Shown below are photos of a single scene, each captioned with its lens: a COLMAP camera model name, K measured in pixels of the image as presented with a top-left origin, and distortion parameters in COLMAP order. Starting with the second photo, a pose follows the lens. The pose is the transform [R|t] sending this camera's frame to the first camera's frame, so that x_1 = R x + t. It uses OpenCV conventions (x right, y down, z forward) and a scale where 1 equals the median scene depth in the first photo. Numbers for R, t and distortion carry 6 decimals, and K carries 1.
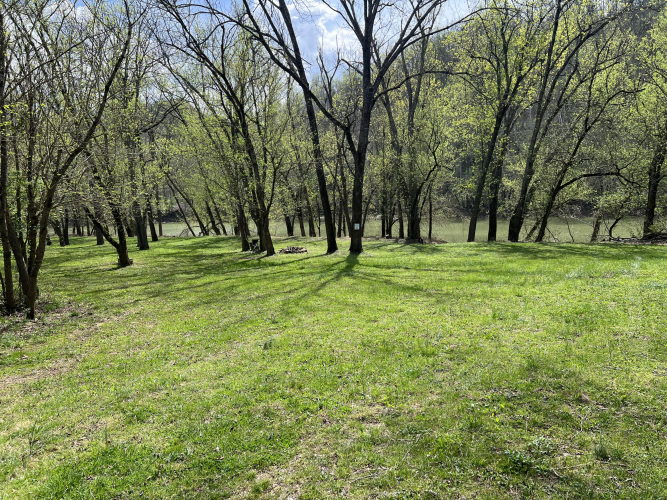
lens RADIAL K [[496.1, 0, 336.1], [0, 496.1, 248.2], [0, 0, 1]] dist [0.068362, -0.073636]
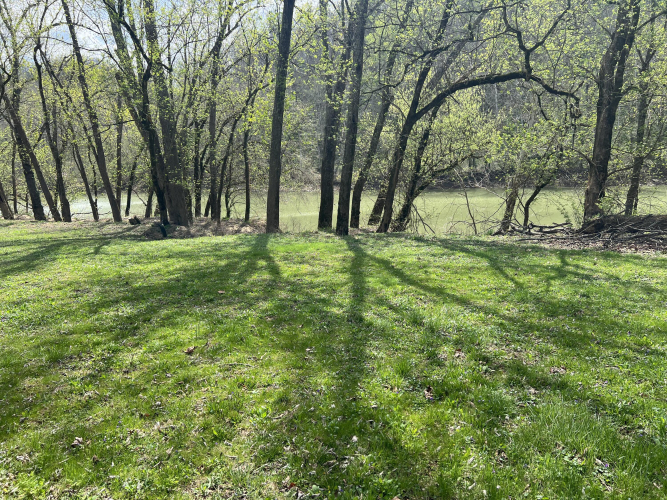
lens RADIAL K [[496.1, 0, 334.6], [0, 496.1, 248.4], [0, 0, 1]] dist [0.068362, -0.073636]
pose [[0.996555, -0.006751, 0.082656, 0.693746], [0.003615, 0.999270, 0.038035, -0.034003], [-0.082853, -0.037605, 0.995852, 1.129425]]
